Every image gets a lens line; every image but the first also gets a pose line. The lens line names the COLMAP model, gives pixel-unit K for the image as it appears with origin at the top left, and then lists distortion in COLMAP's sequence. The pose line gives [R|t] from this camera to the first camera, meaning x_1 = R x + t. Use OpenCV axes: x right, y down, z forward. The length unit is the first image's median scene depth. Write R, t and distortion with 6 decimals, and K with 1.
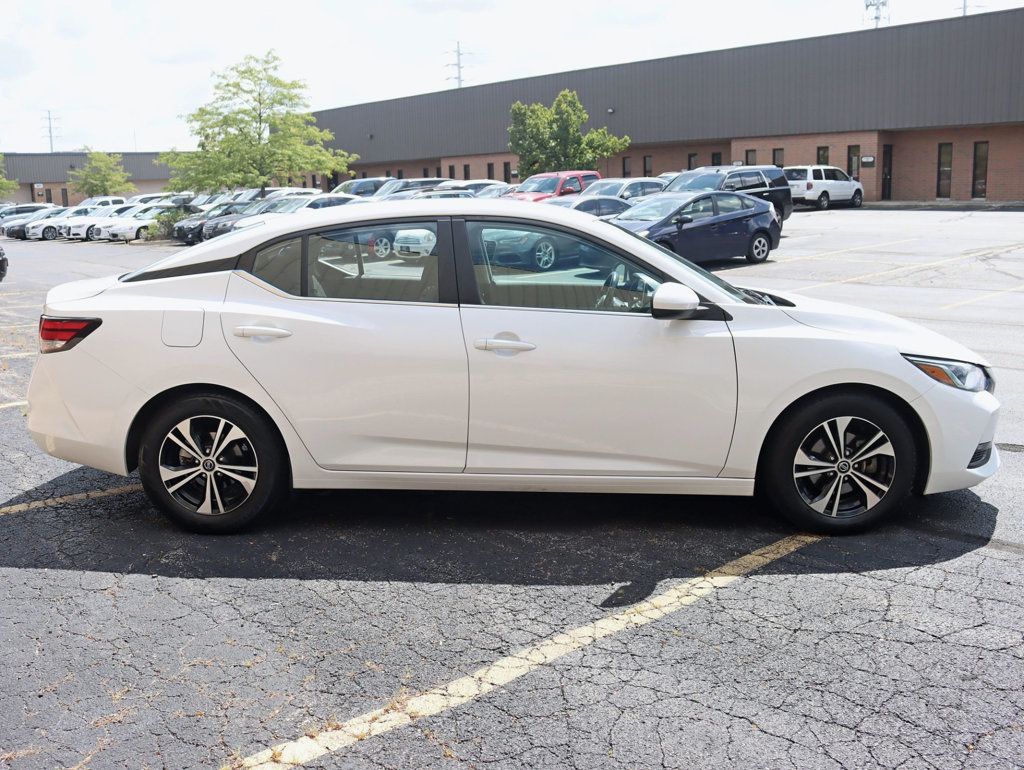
lens RADIAL K [[928.1, 0, 483.6], [0, 928.1, 362.0], [0, 0, 1]] dist [-0.134277, 0.049581]
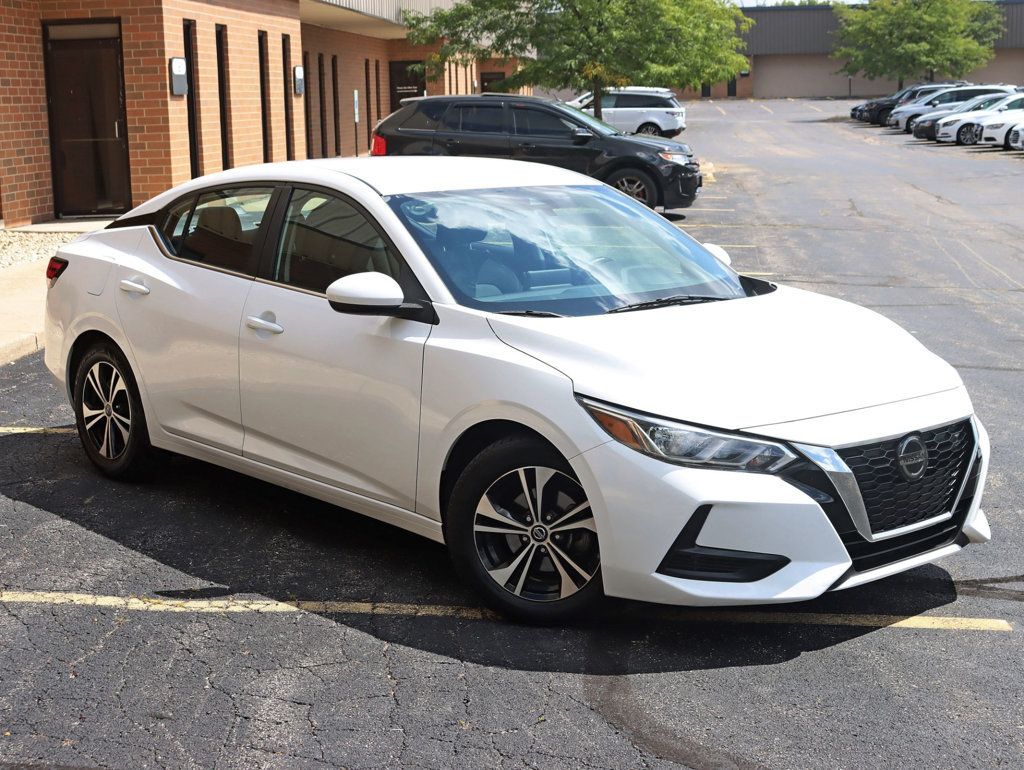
lens RADIAL K [[1464.6, 0, 508.9], [0, 1464.6, 378.0], [0, 0, 1]] dist [0.013751, 0.000000]
pose [[0.724159, 0.132774, -0.676731, 1.182955], [-0.118128, 0.990670, 0.067961, -0.092700], [0.679441, 0.030727, 0.733087, 0.084995]]
